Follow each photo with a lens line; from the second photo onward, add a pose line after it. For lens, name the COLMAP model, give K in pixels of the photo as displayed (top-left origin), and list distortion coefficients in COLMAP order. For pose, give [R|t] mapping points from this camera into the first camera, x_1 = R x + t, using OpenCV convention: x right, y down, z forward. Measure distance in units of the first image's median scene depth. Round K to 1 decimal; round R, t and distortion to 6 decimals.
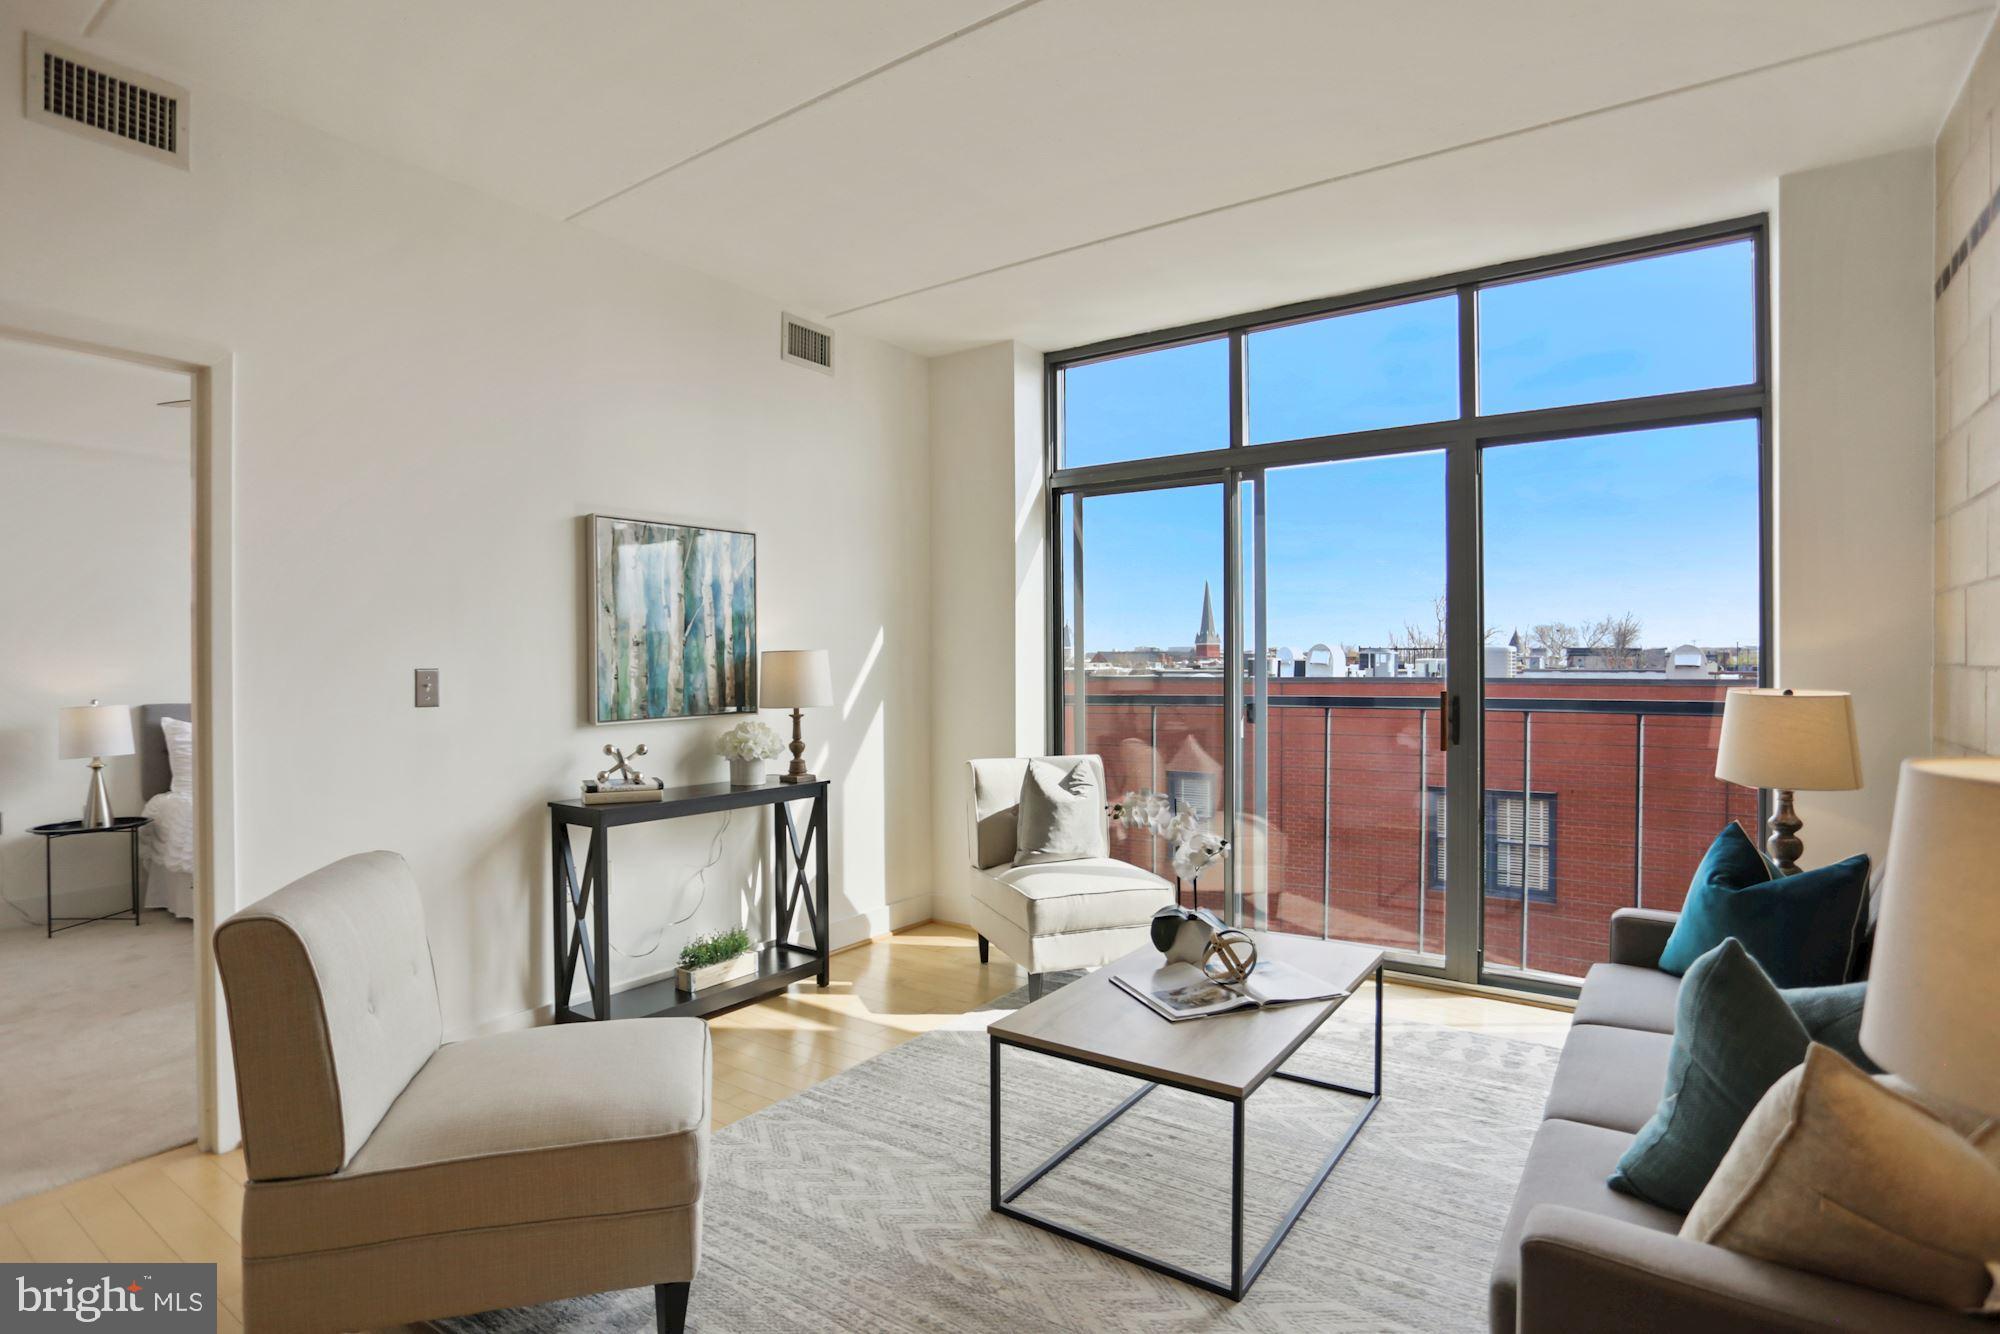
lens RADIAL K [[1001.2, 0, 1003.5], [0, 1001.2, 668.5], [0, 0, 1]] dist [-0.073494, 0.034921]
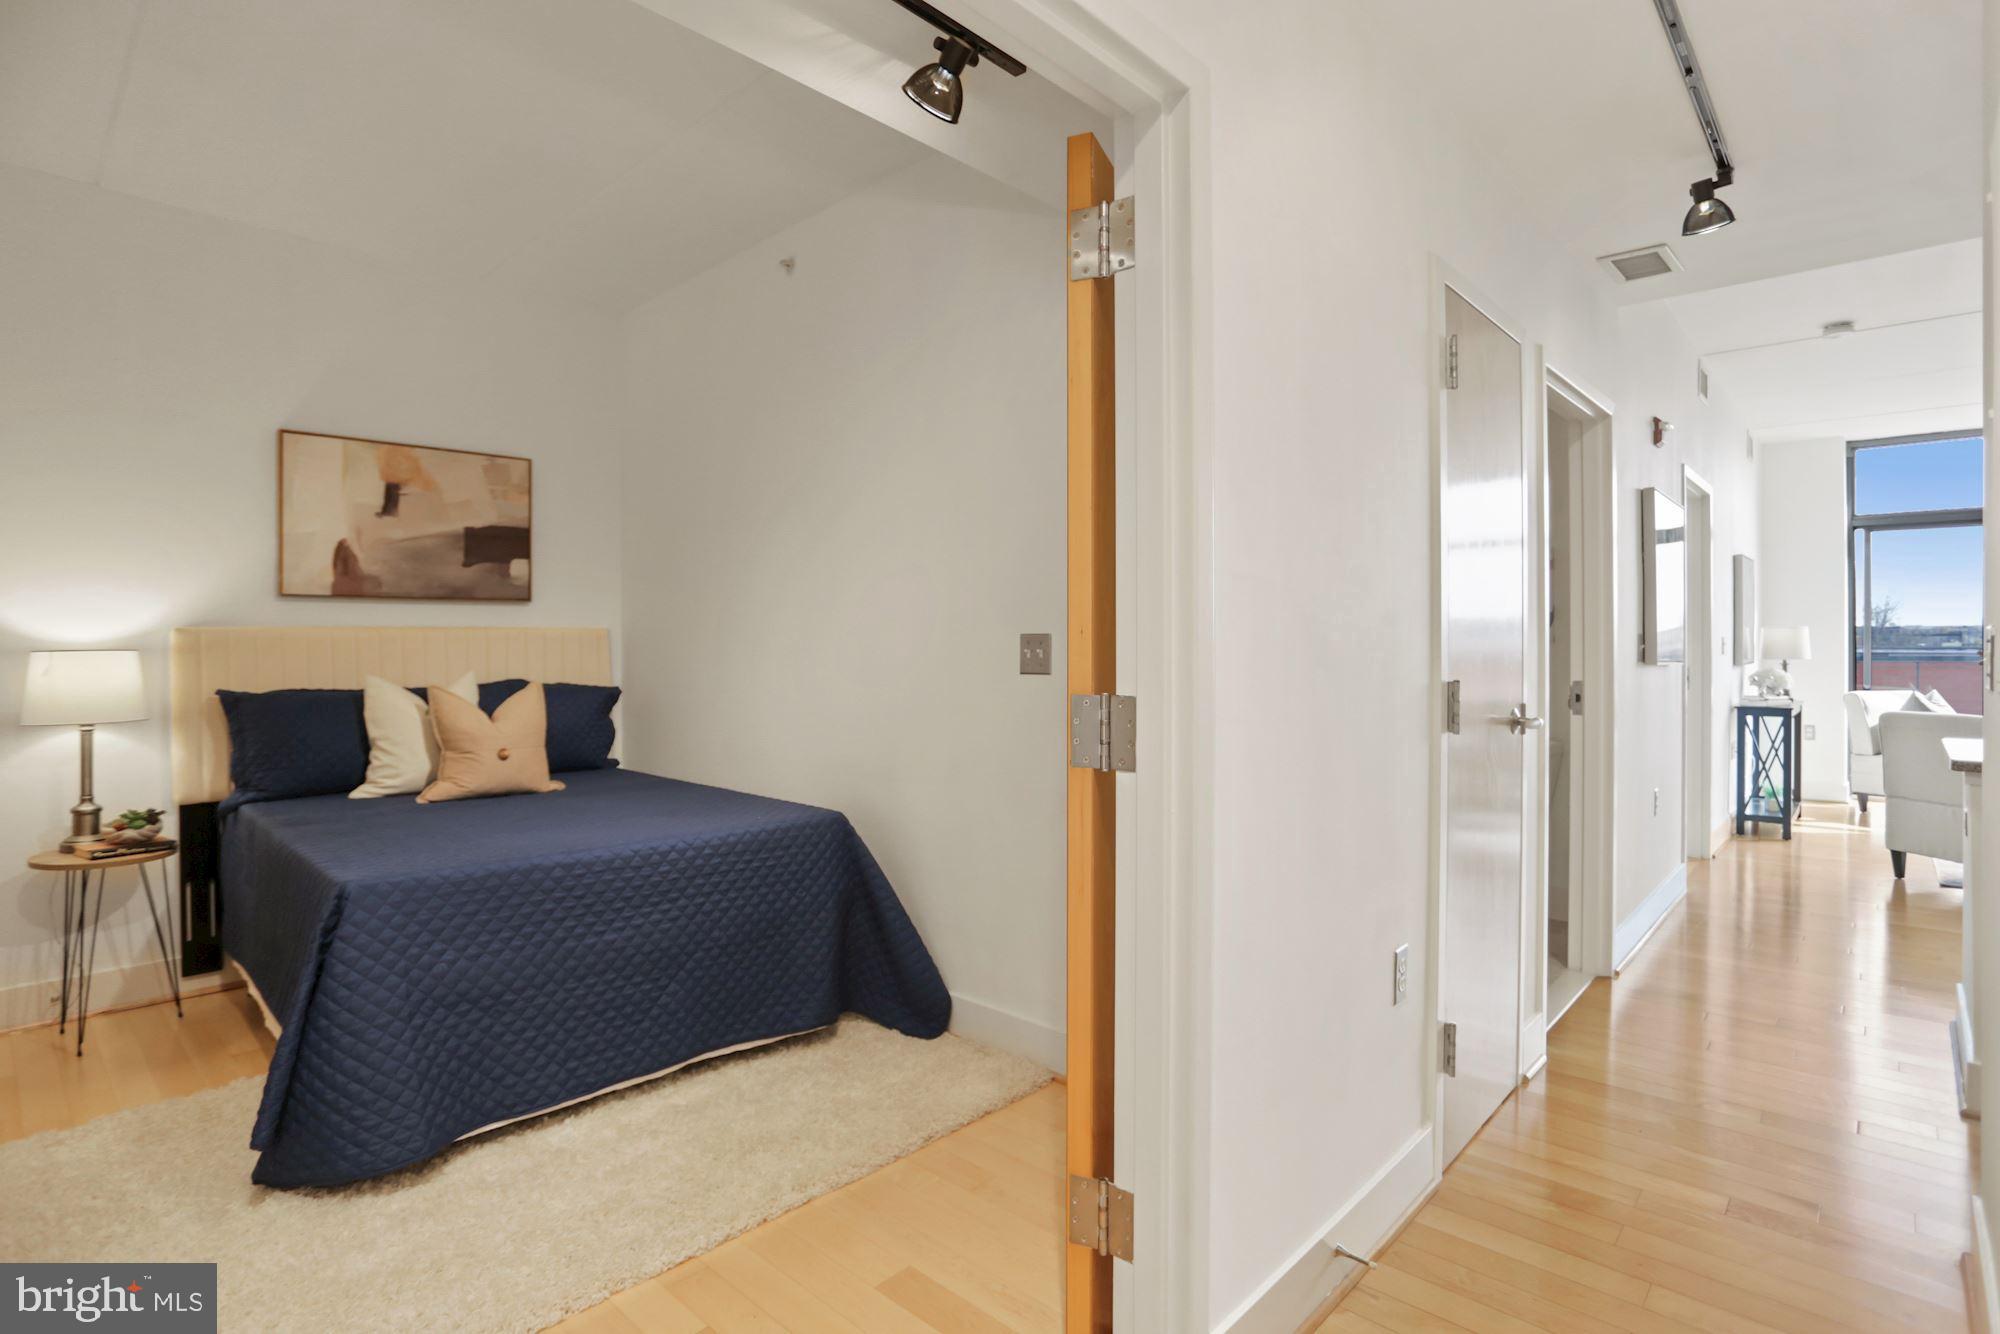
lens RADIAL K [[997.9, 0, 998.5], [0, 997.9, 638.6], [0, 0, 1]] dist [-0.050971, 0.018396]
pose [[0.990751, 0.004059, -0.135632, -1.374797], [-0.004972, 0.999967, -0.006388, 0.021024], [0.135602, 0.007003, 0.990739, -0.906477]]
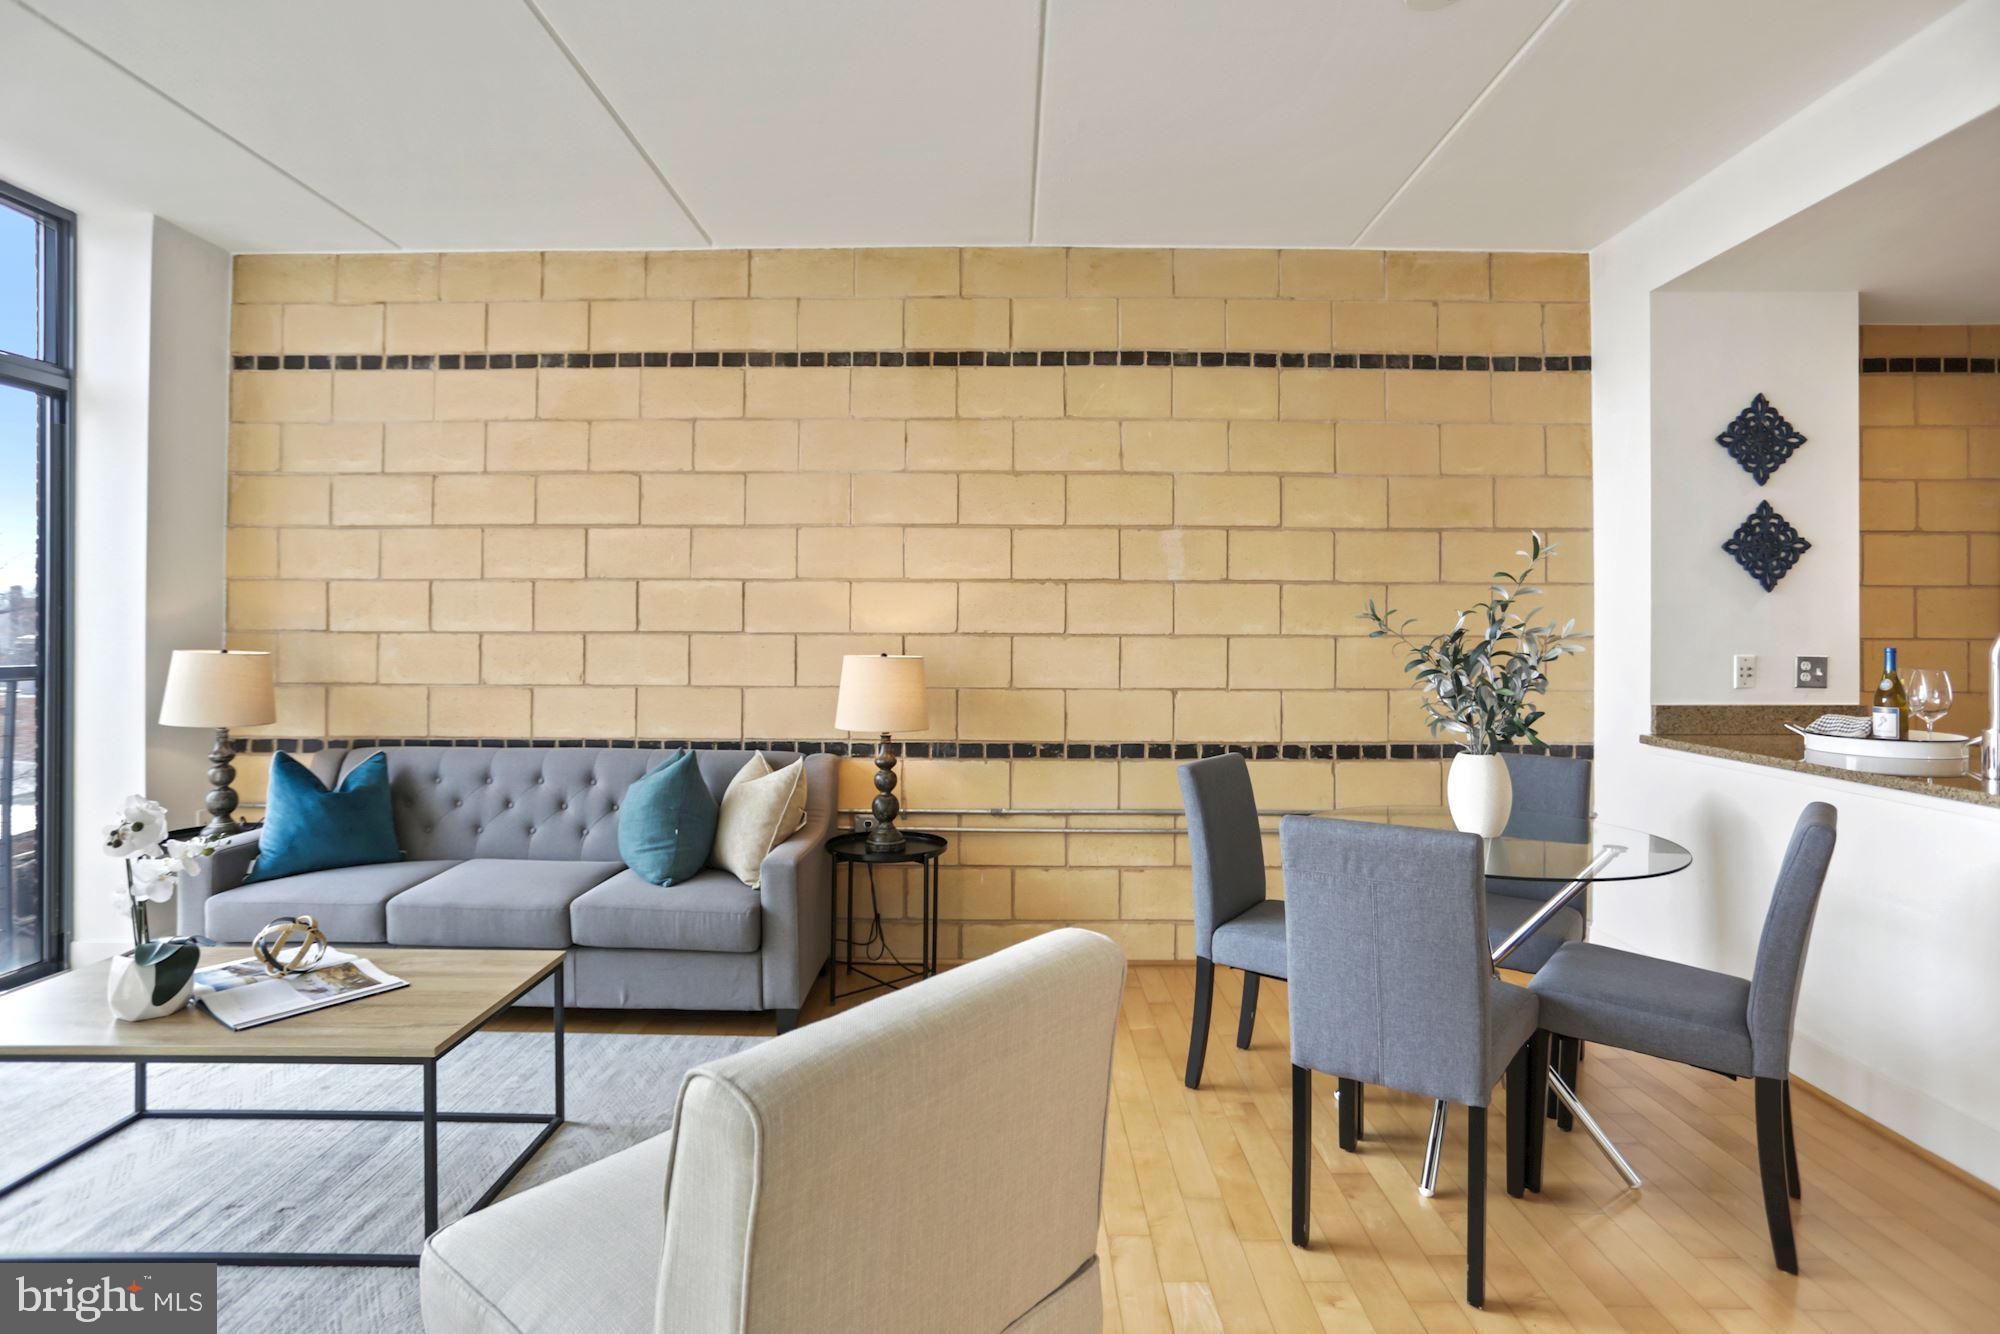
lens RADIAL K [[1010.7, 0, 992.6], [0, 1010.7, 622.9], [0, 0, 1]] dist [-0.067565, 0.044303]
pose [[-0.562219, 0.005512, 0.826970, -0.591662], [0.001201, 0.999982, -0.005849, -0.002319], [-0.826987, -0.002295, -0.562216, 0.640450]]
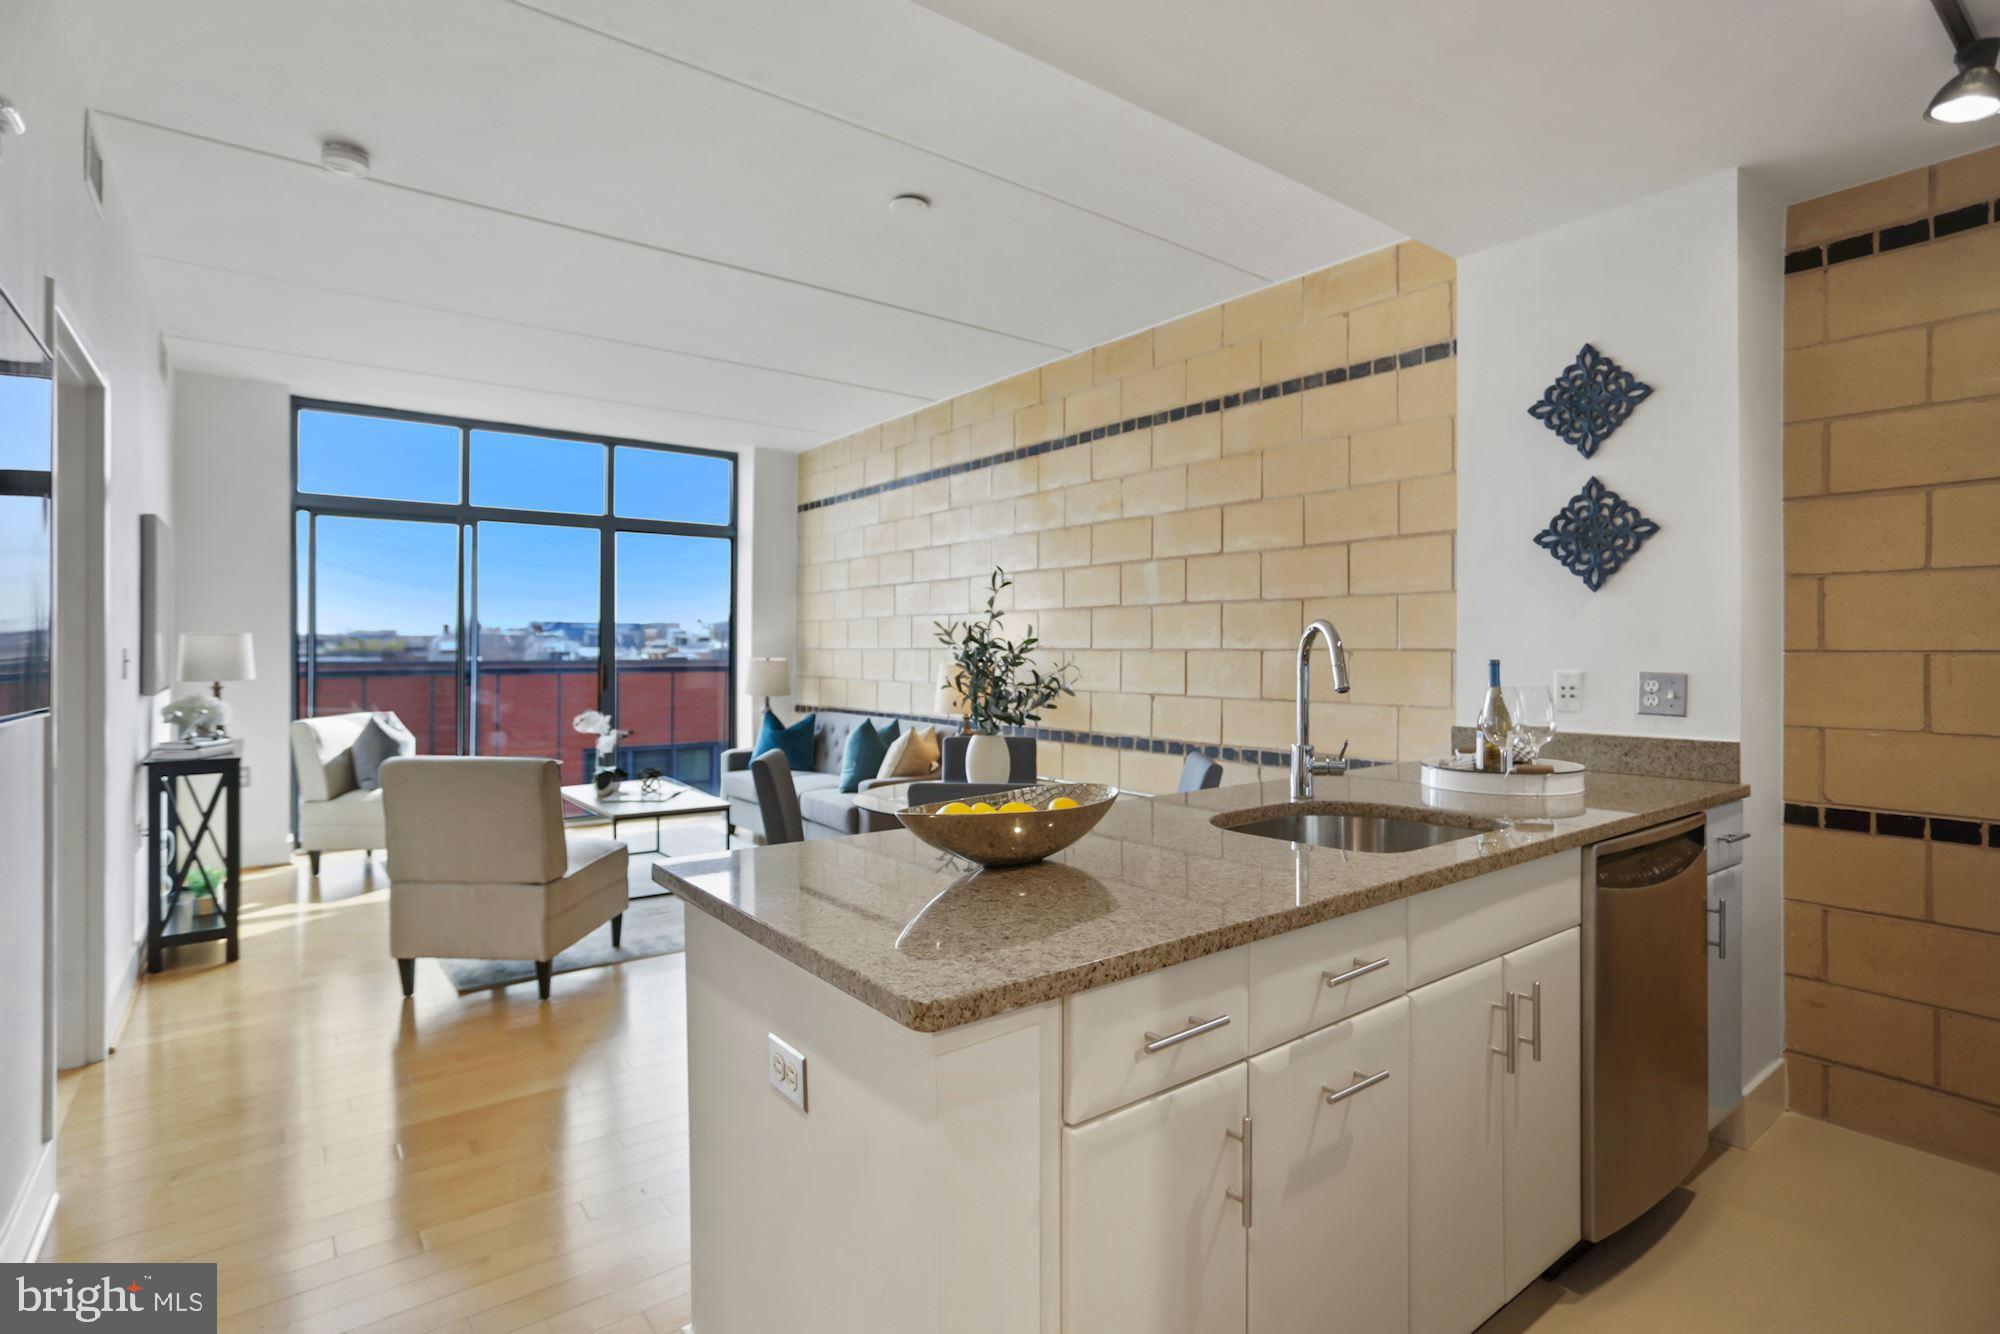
lens RADIAL K [[983.3, 0, 999.7], [0, 983.3, 647.1], [0, 0, 1]] dist [-0.061762, 0.034655]
pose [[0.300407, 0.005576, 0.953795, -1.044261], [0.002440, 0.999975, -0.006614, 0.008820], [-0.953808, 0.004315, 0.300386, -0.252541]]
